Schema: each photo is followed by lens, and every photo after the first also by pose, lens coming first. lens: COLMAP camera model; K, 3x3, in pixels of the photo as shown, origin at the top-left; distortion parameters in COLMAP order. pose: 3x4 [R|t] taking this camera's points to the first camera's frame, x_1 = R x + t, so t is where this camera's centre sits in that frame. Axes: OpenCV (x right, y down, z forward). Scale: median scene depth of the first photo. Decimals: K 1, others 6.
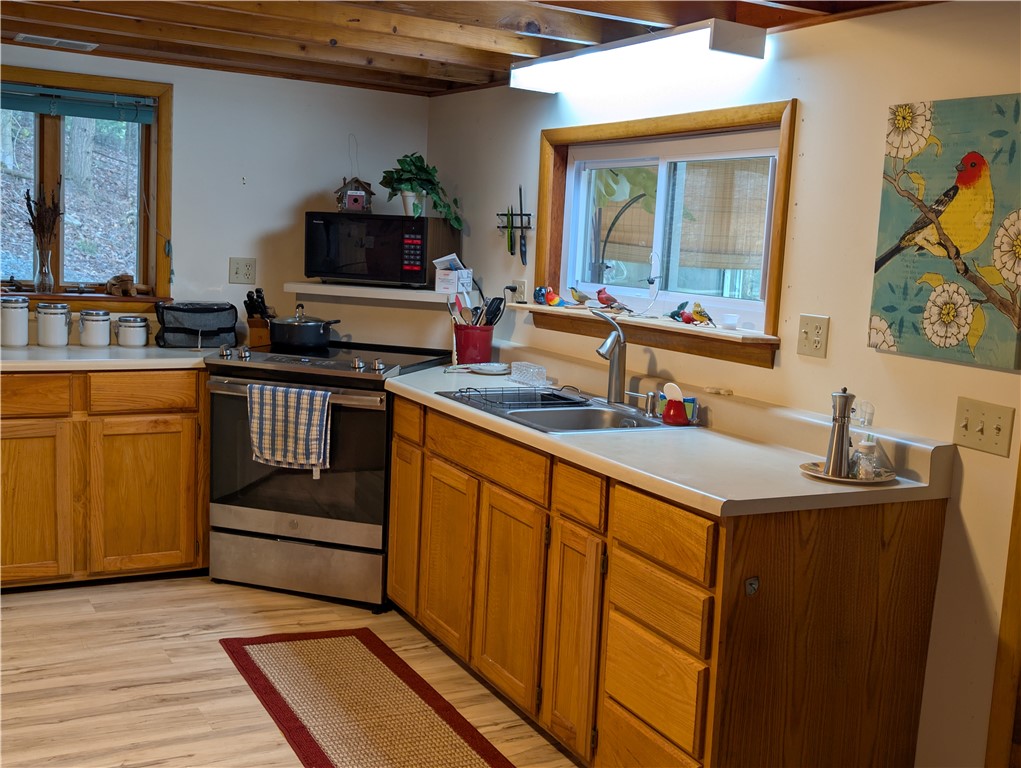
lens RADIAL K [[1152.4, 0, 510.5], [0, 1152.4, 384.0], [0, 0, 1]] dist [-0.004700, -0.061145]
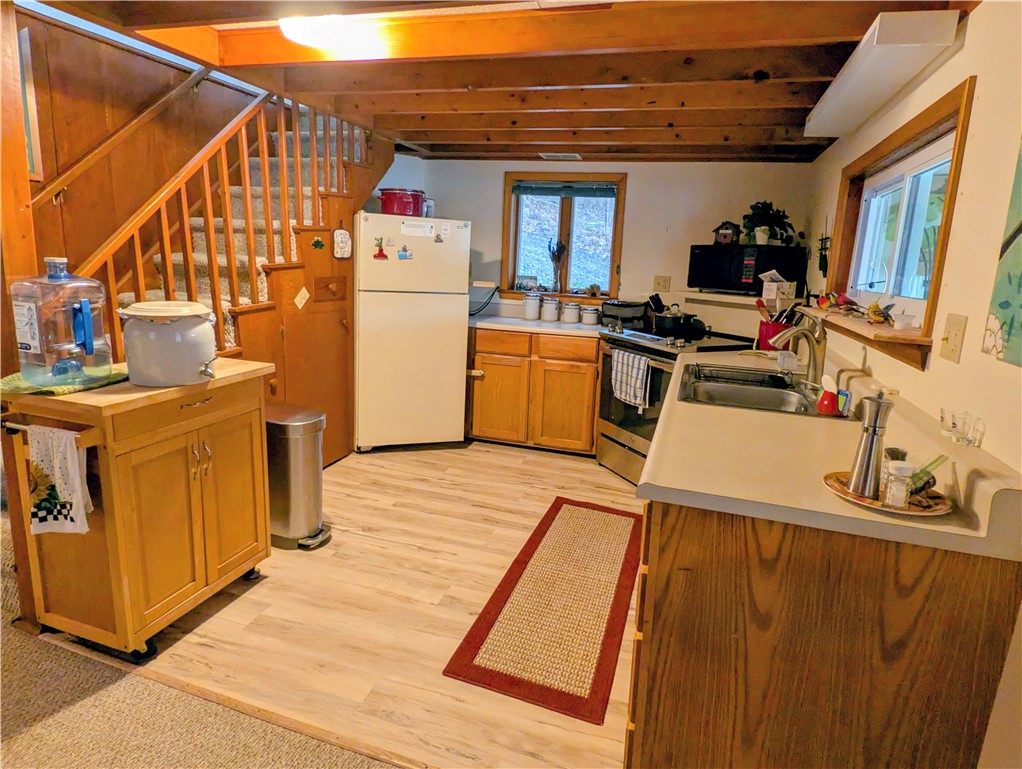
lens RADIAL K [[576.6, 0, 503.8], [0, 576.6, 364.1], [0, 0, 1]] dist [-0.000786, -0.002268]
pose [[0.694101, 0.111987, -0.711114, 0.250978], [-0.103926, 0.993066, 0.054950, -0.007358], [0.712337, 0.035763, 0.700926, 0.322186]]
